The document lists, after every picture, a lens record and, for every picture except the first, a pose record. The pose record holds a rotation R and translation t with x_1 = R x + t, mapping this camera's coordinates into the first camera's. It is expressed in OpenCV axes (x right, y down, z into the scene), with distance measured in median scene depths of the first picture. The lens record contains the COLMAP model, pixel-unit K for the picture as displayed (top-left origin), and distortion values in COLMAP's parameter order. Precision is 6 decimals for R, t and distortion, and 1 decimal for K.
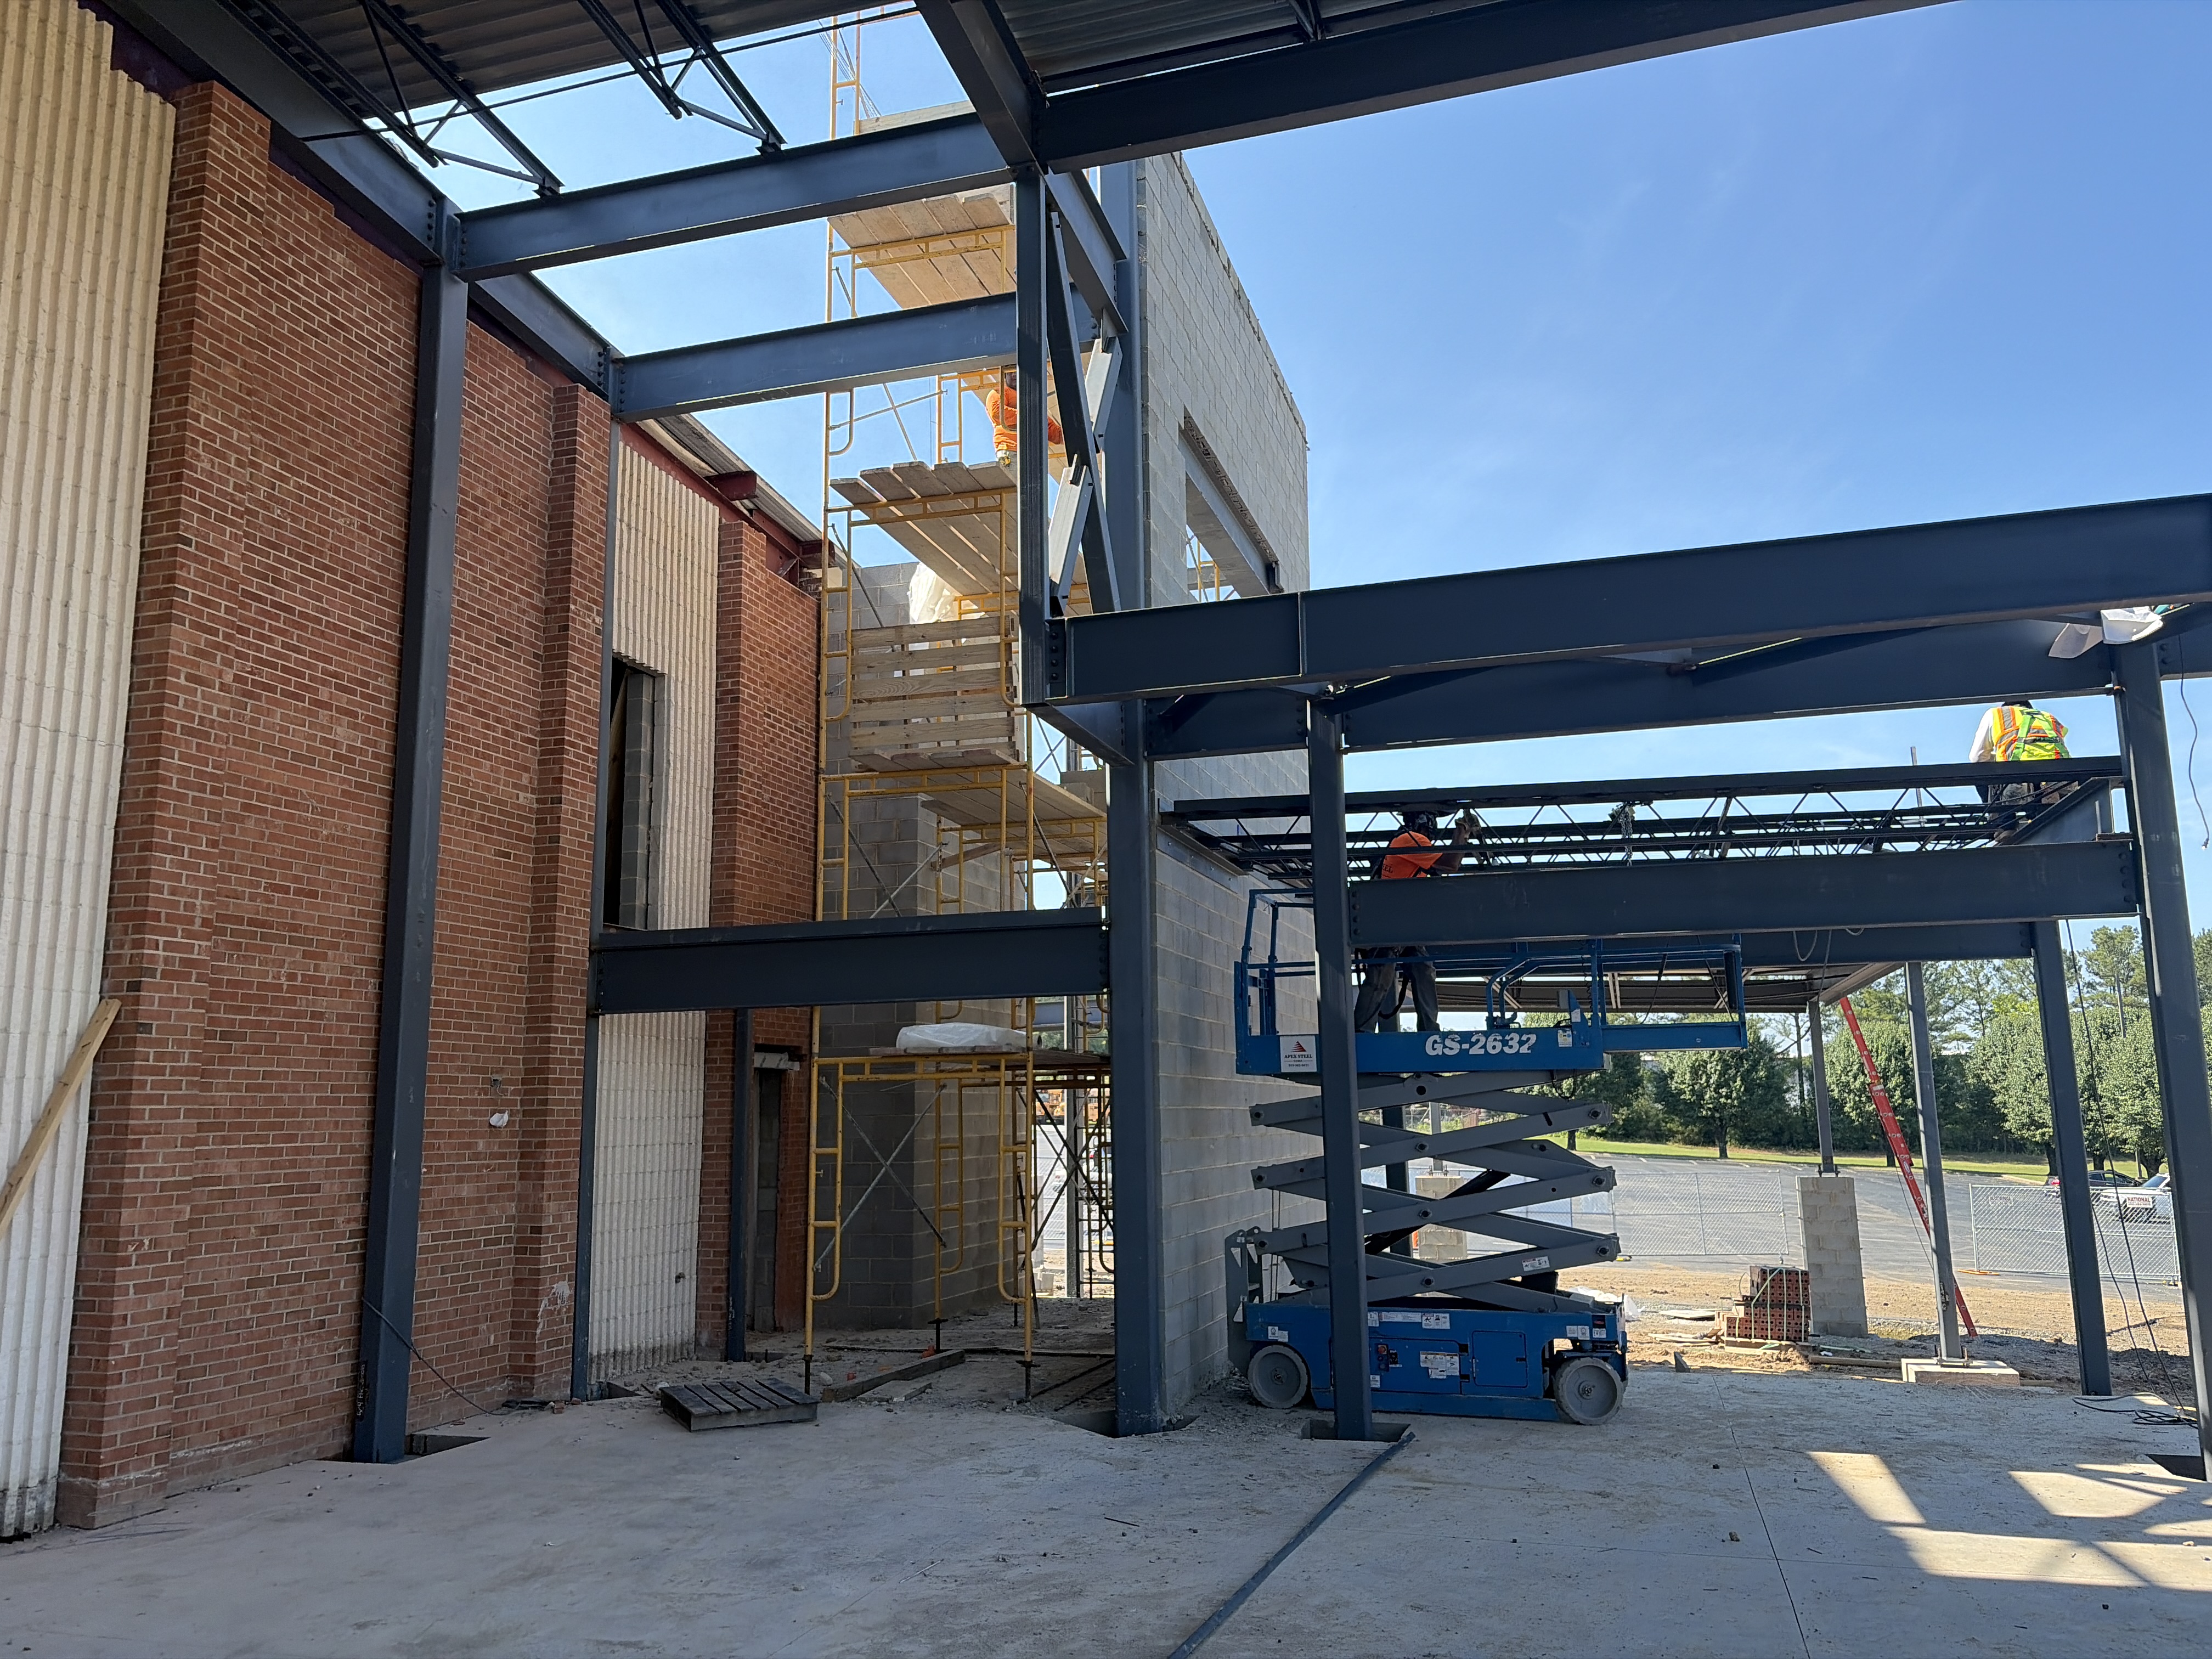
lens RADIAL K [[1702.3, 0, 1106.0], [0, 1702.3, 829.5], [0, 0, 1]] dist [0.002261, 0.001543]
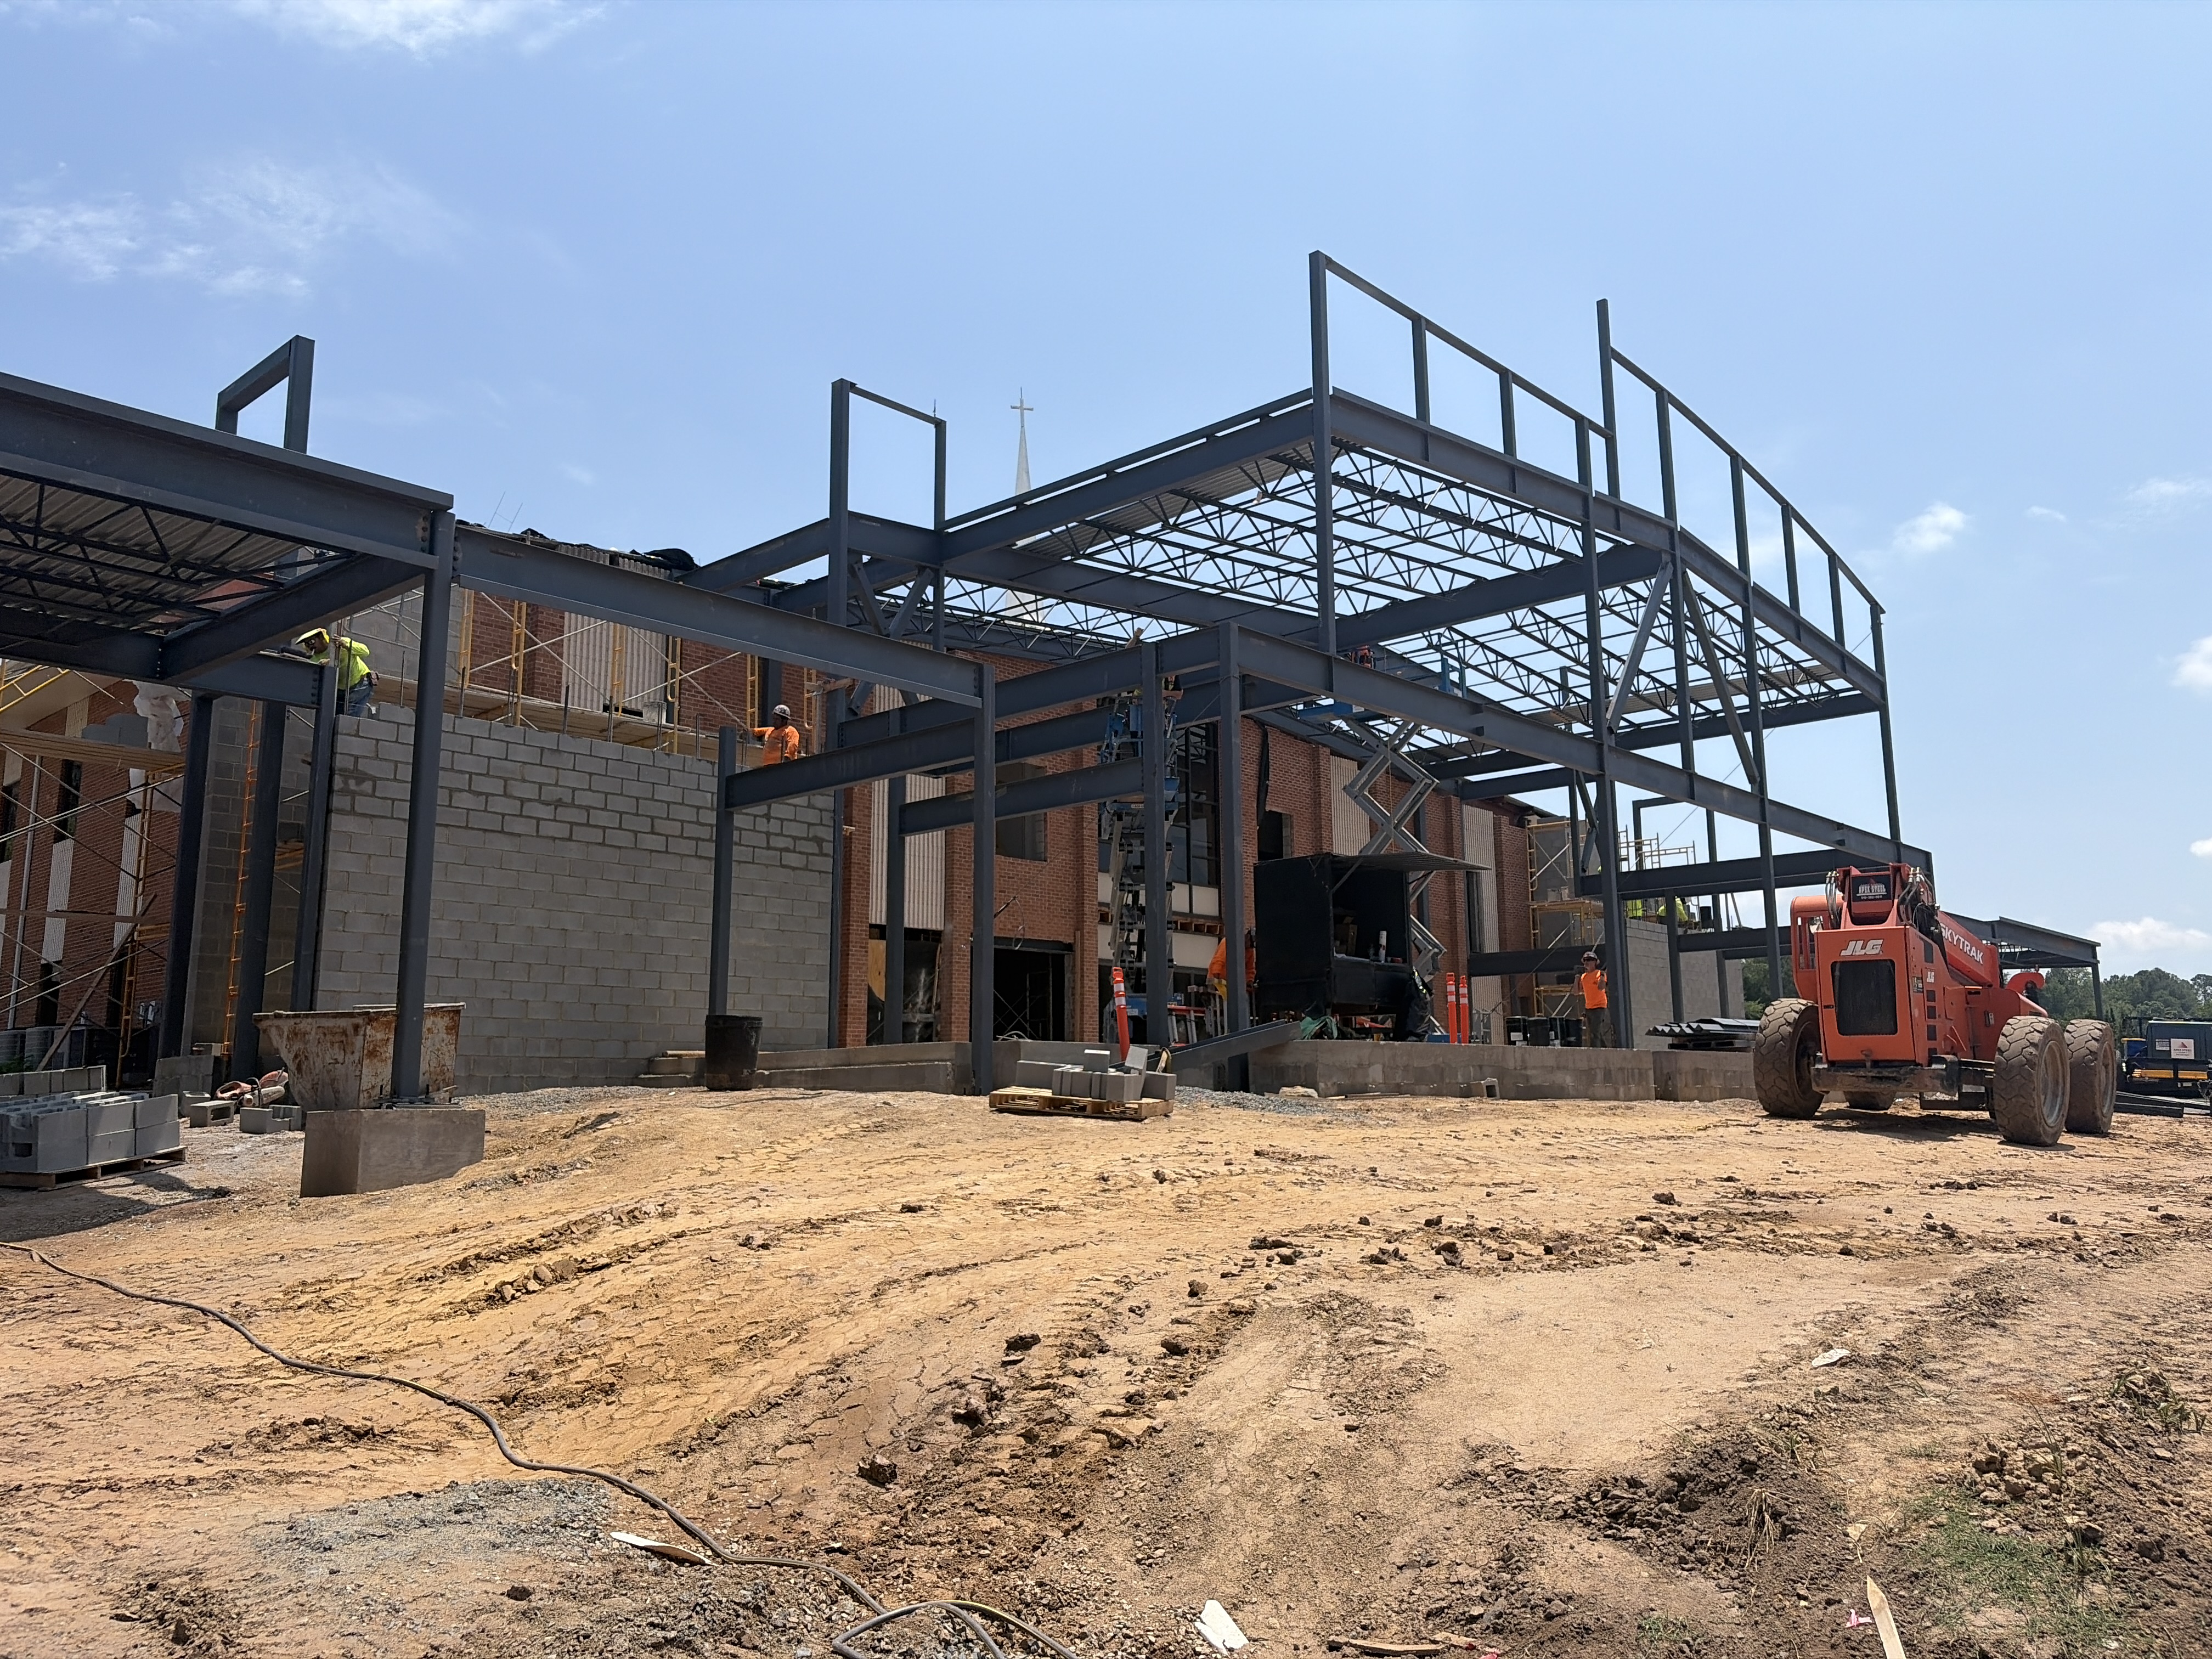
lens RADIAL K [[1702.3, 0, 1106.0], [0, 1702.3, 829.5], [0, 0, 1]] dist [0.002261, 0.001543]
pose [[0.900246, -0.068134, -0.430017, 0.548781], [0.068126, 0.997557, -0.015434, -0.188652], [0.430019, -0.015401, 0.902689, -2.450013]]
